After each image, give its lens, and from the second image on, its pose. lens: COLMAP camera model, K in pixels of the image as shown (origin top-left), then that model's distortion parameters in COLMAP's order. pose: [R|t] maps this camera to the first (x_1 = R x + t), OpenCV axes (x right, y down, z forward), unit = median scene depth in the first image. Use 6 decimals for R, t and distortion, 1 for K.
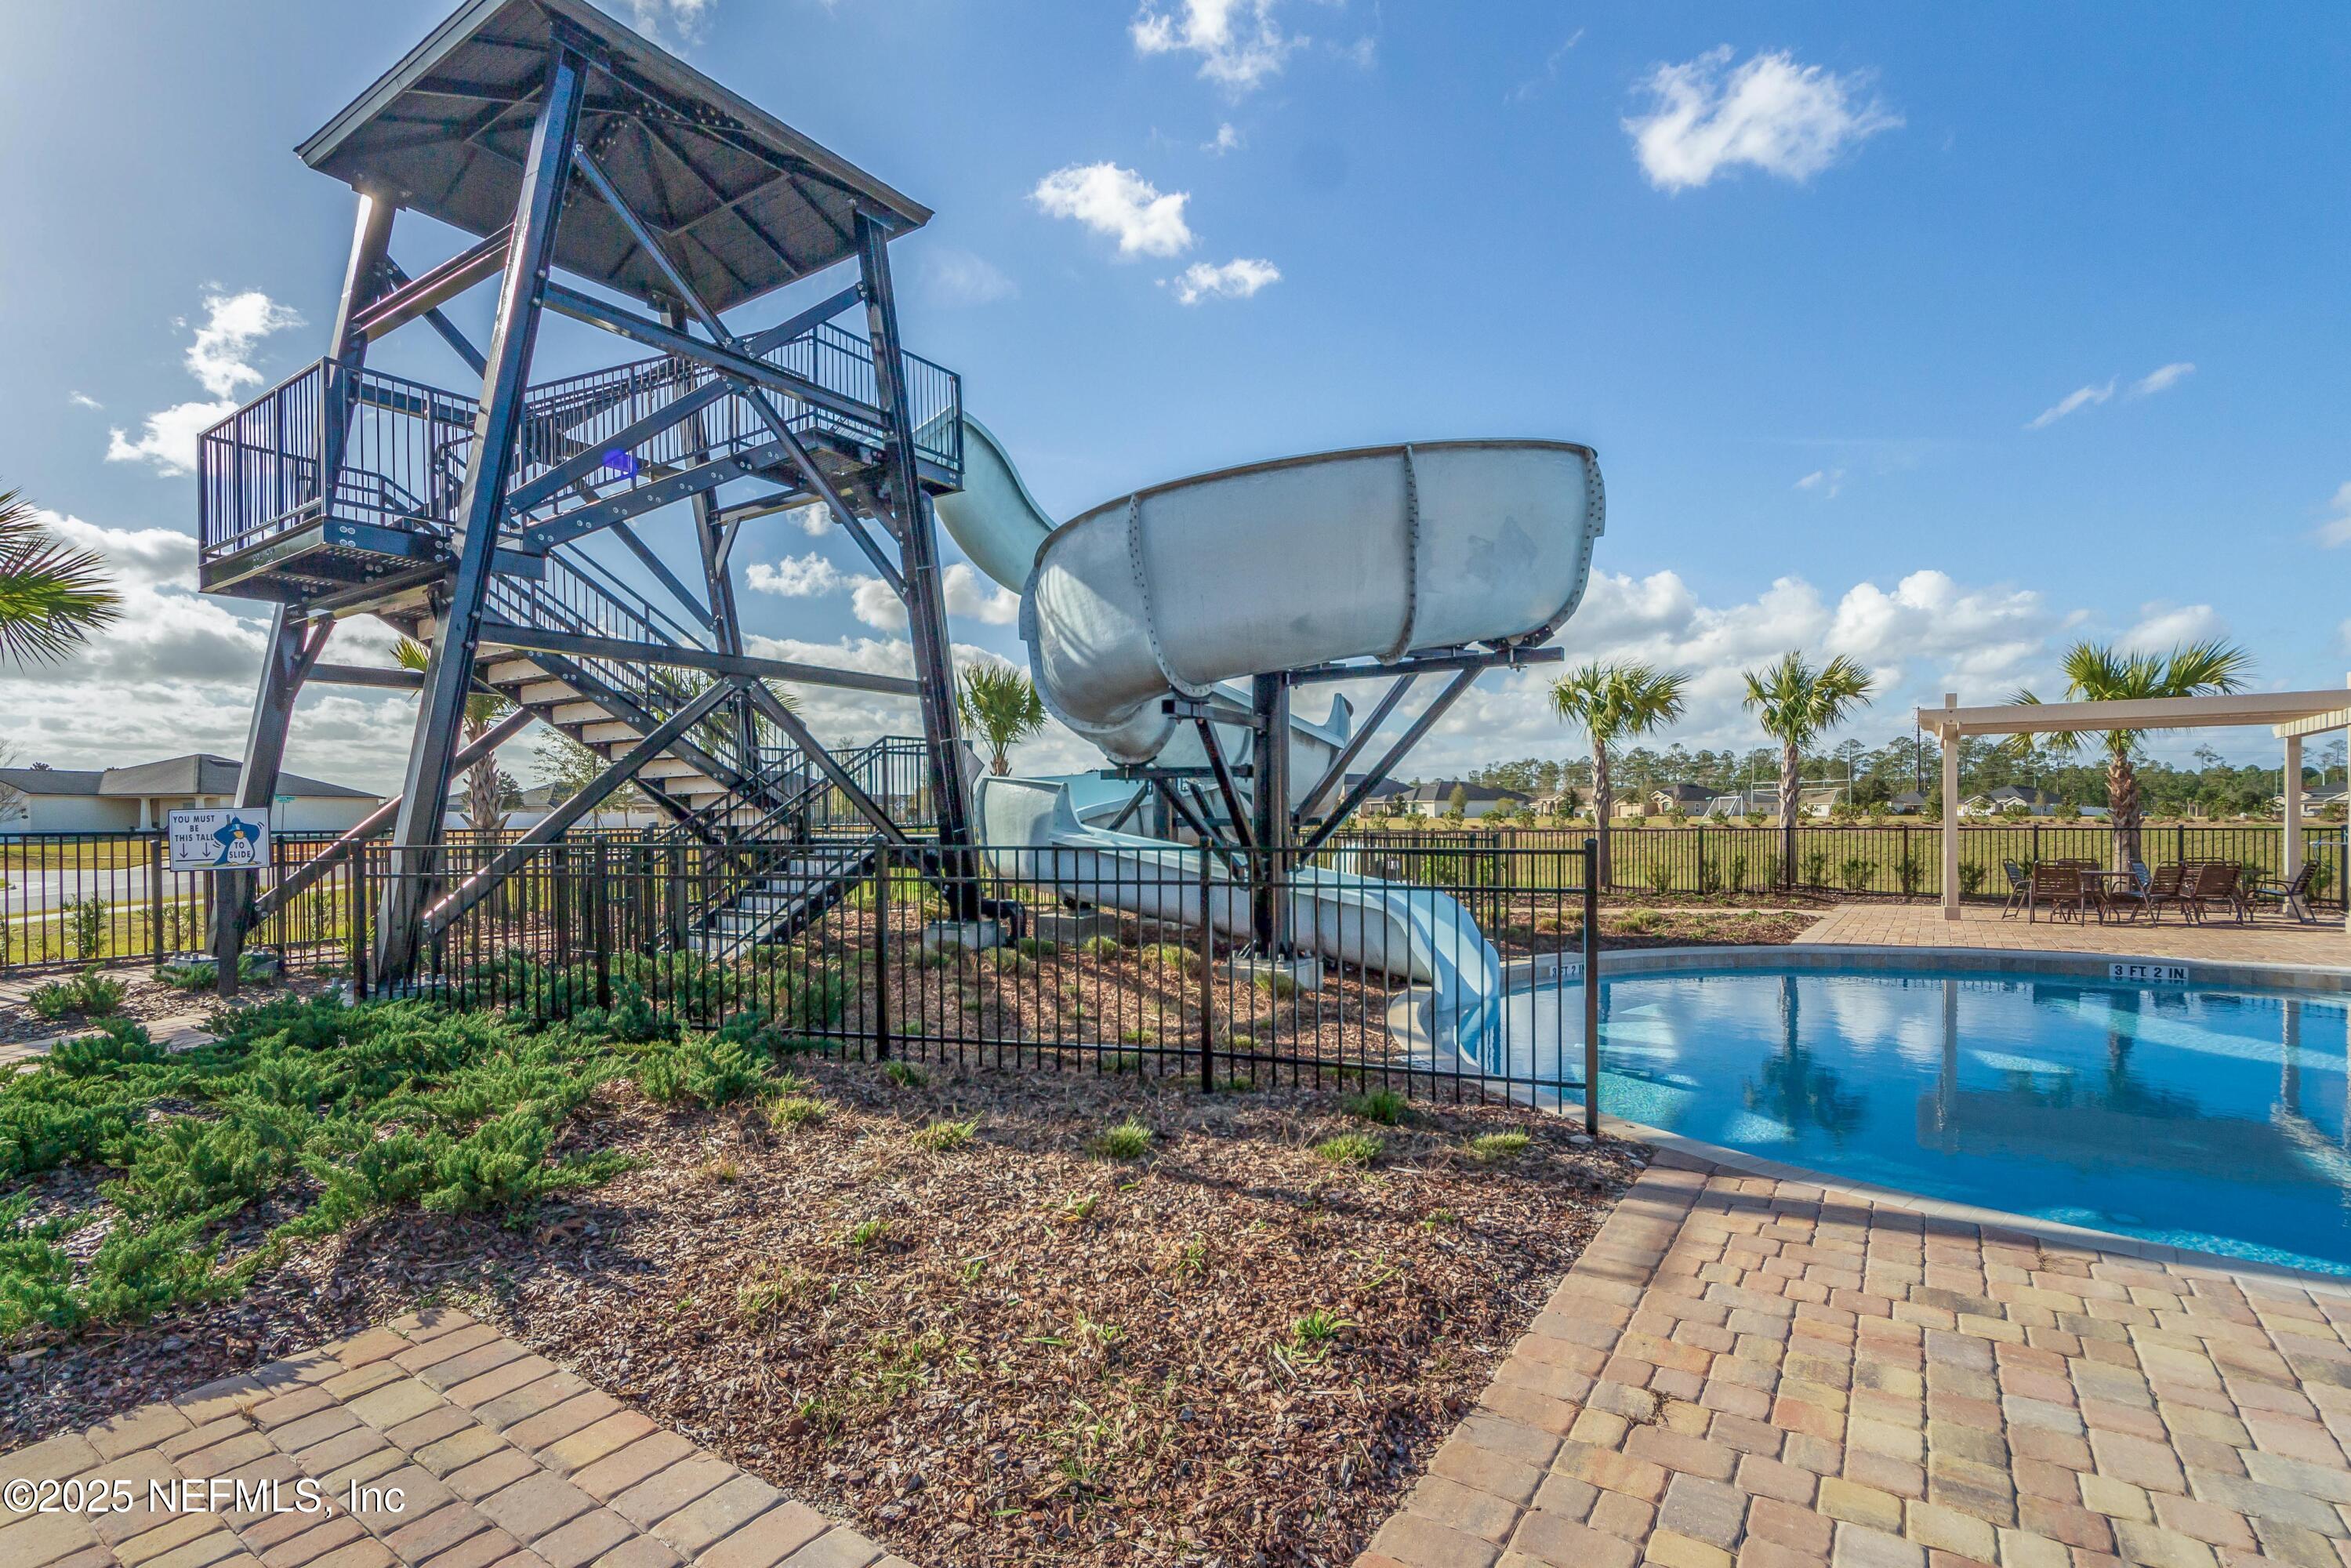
lens RADIAL K [[1114.4, 0, 1175.5], [0, 1114.4, 784.0], [0, 0, 1]] dist [0.018481, -0.000048]
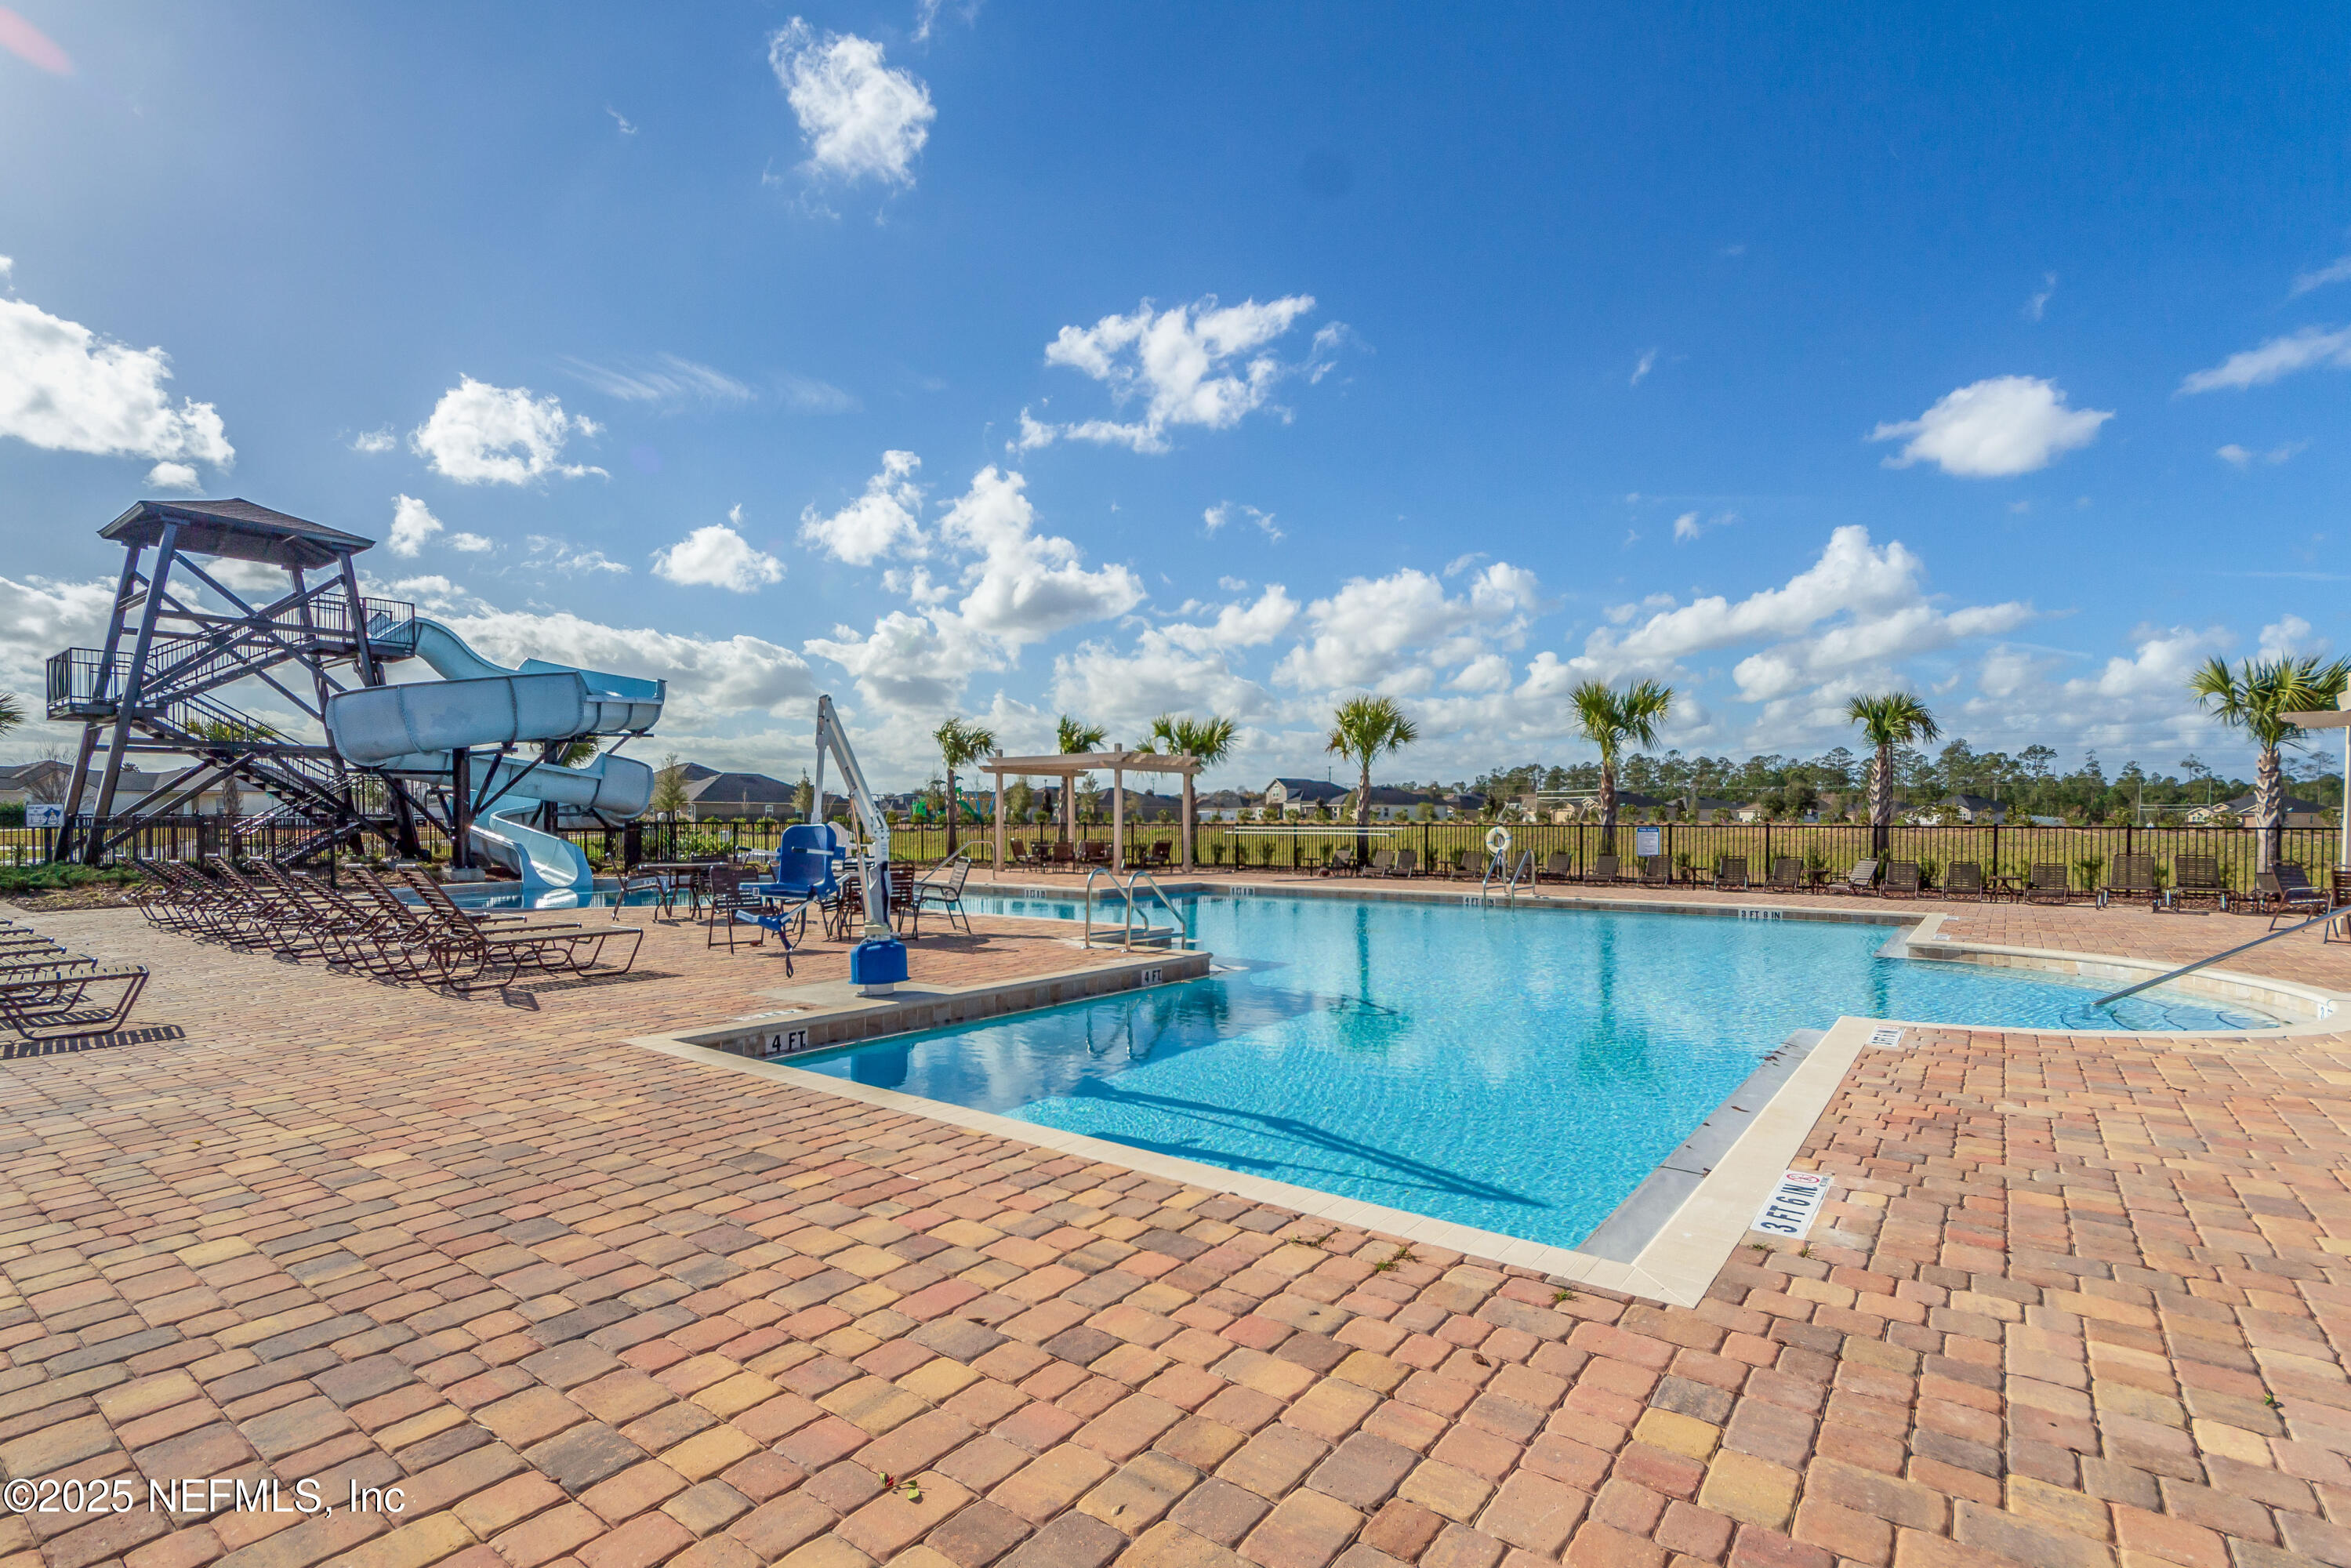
lens RADIAL K [[1075.0, 0, 1172.2], [0, 1075.0, 822.2], [0, 0, 1]] dist [0.000616, 0.000162]
pose [[0.999640, 0.009596, -0.025036, 1.457590], [-0.008722, 0.999357, 0.034769, -0.036866], [0.025354, -0.034539, 0.999082, -1.145637]]
